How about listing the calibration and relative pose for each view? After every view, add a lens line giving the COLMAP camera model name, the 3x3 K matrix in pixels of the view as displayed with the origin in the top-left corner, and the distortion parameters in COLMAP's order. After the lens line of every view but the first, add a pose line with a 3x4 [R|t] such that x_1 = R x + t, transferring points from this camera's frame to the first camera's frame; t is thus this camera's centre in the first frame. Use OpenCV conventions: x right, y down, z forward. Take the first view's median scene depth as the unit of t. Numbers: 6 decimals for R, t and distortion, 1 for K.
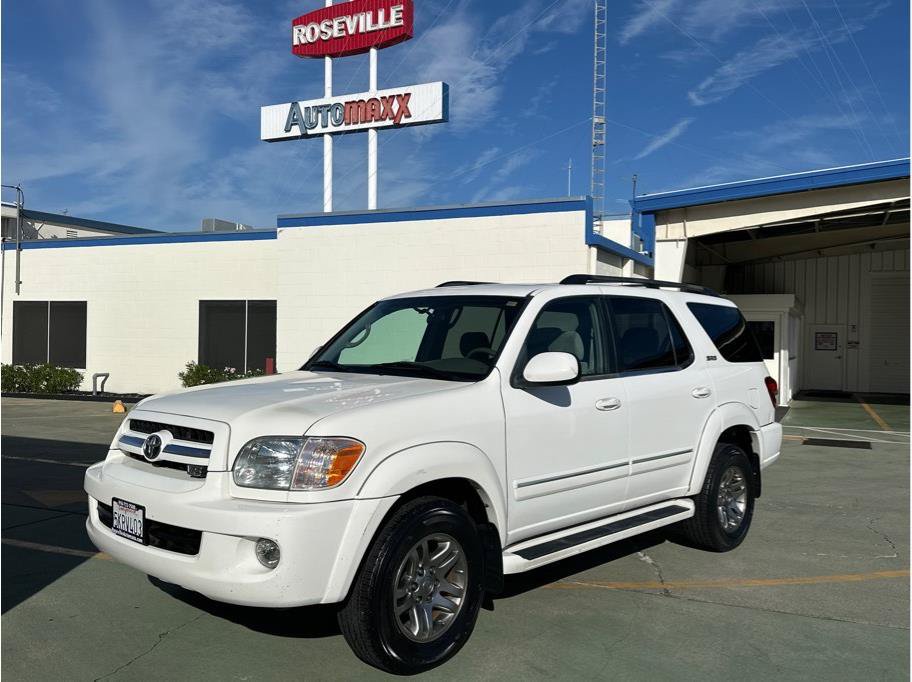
lens RADIAL K [[792.1, 0, 453.3], [0, 792.1, 344.8], [0, 0, 1]] dist [0.186719, -0.434593]
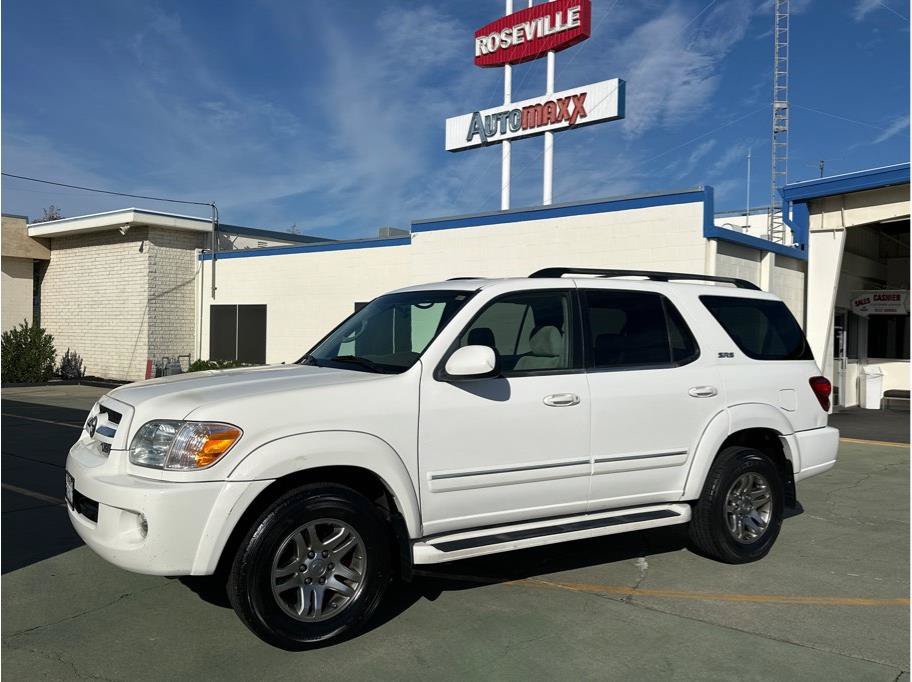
lens RADIAL K [[781.0, 0, 450.7], [0, 781.0, 349.7], [0, 0, 1]] dist [0.153272, -0.306056]
pose [[0.966362, 0.004685, -0.257145, 0.134400], [-0.003508, 0.999981, 0.005036, 0.003801], [0.257164, -0.003964, 0.966360, 0.018638]]
